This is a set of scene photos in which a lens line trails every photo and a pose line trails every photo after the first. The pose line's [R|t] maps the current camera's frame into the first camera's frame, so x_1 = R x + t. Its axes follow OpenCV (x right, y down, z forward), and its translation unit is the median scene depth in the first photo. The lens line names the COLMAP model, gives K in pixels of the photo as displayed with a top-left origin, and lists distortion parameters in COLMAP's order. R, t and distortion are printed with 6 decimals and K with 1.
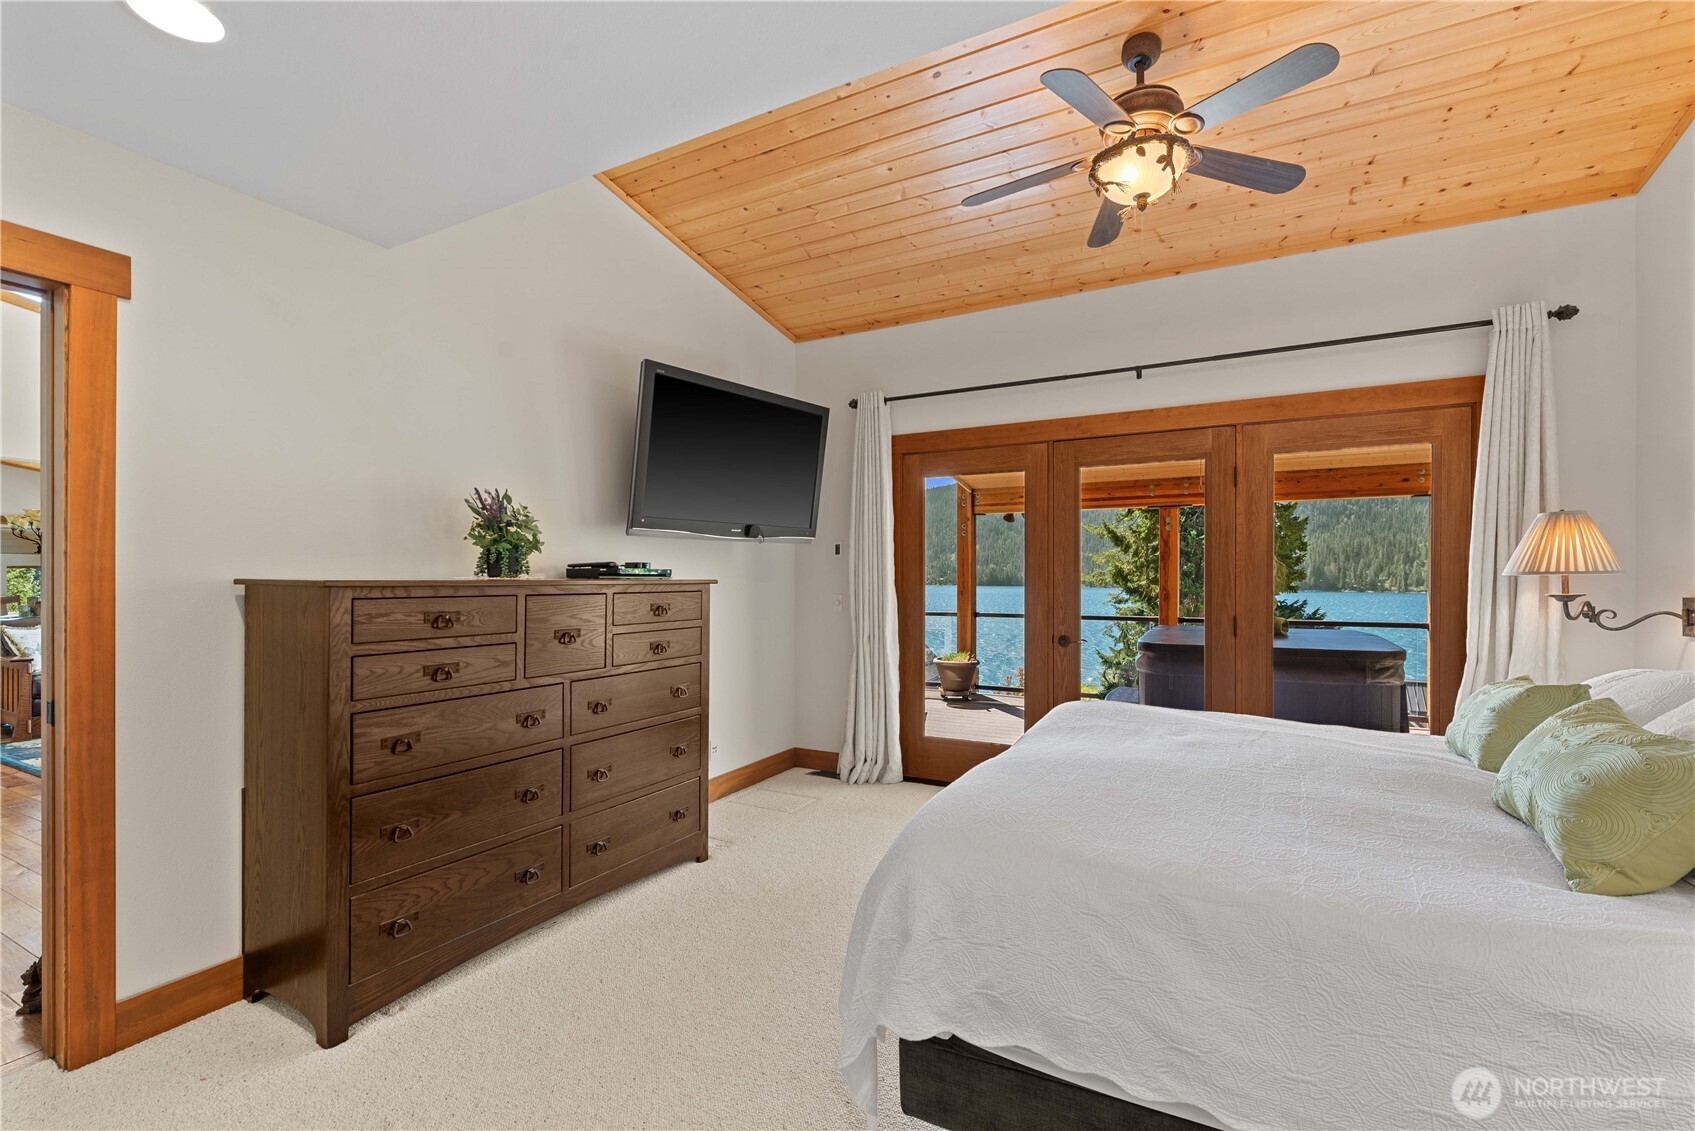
lens RADIAL K [[739.9, 0, 879.6], [0, 739.9, 582.0], [0, 0, 1]] dist [0.003782, 0.000217]
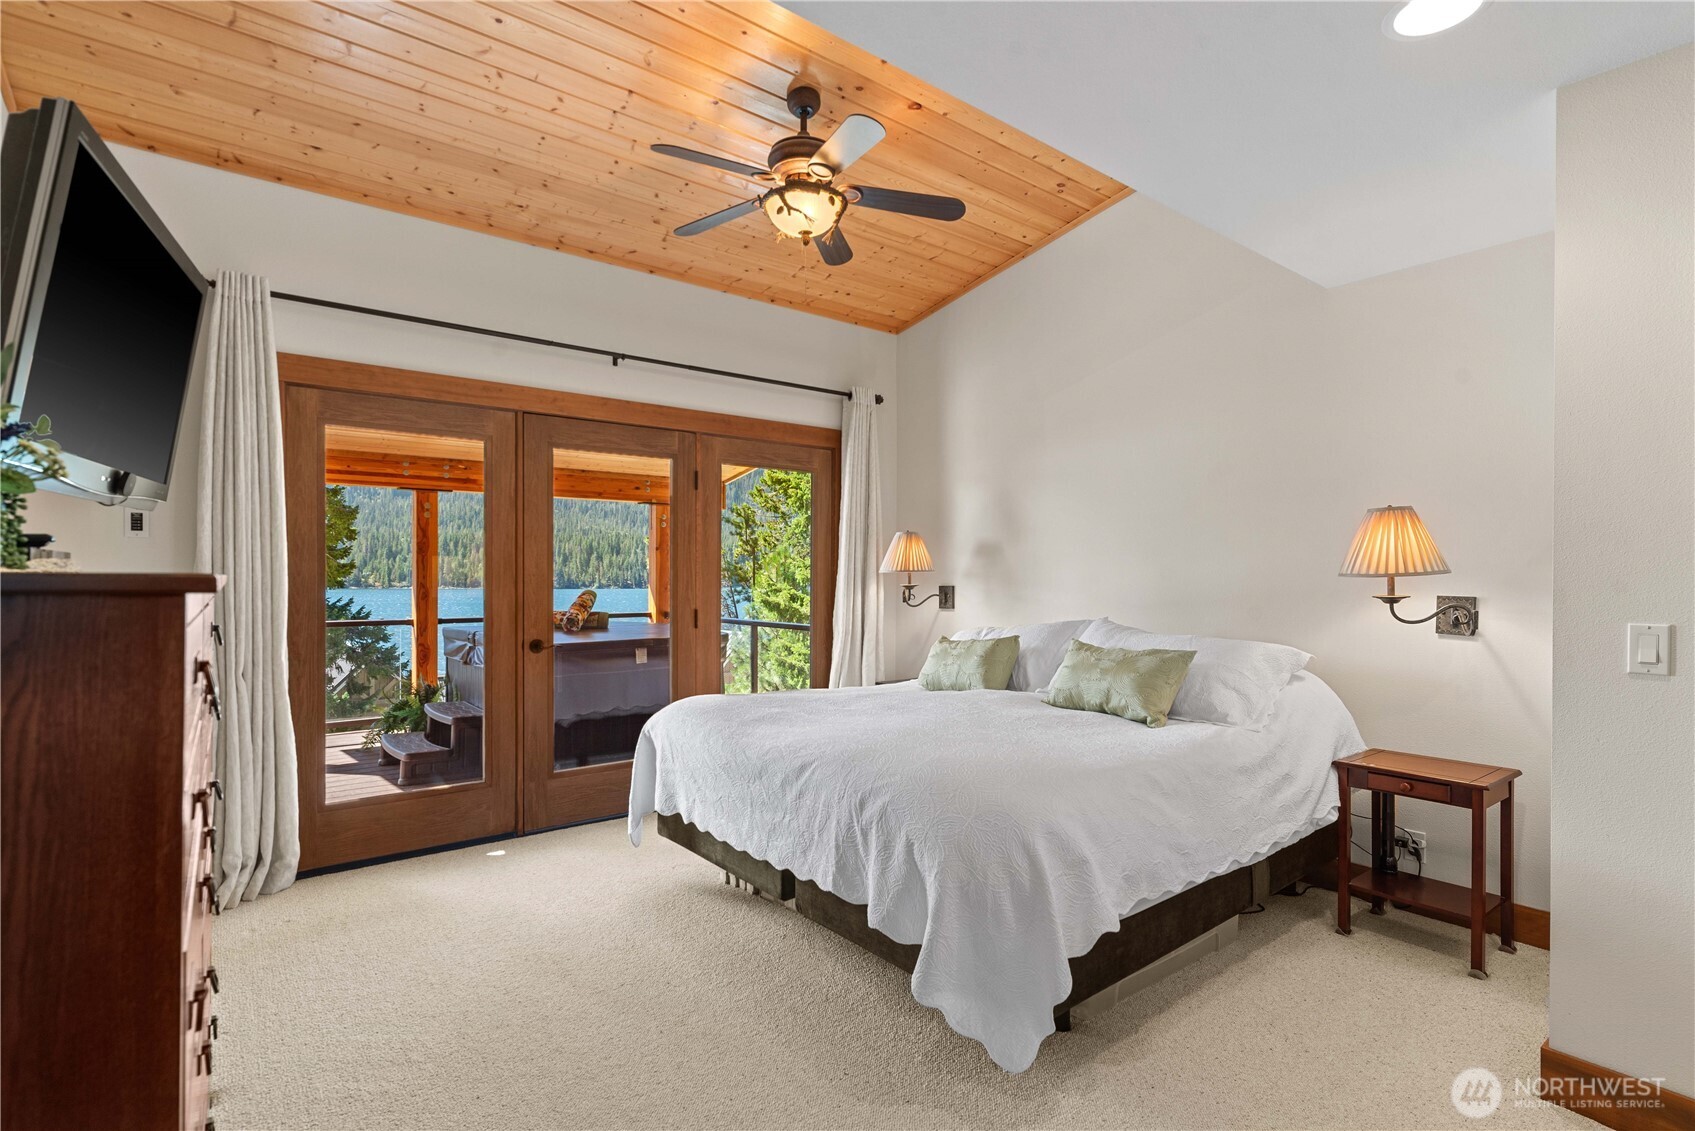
lens RADIAL K [[802.2, 0, 886.7], [0, 802.2, 586.9], [0, 0, 1]] dist [0.001849, -0.001572]
pose [[0.393950, -0.015748, 0.918997, -0.438923], [0.004455, 0.999874, 0.015224, -0.002254], [-0.919121, -0.001903, 0.393971, 0.247957]]
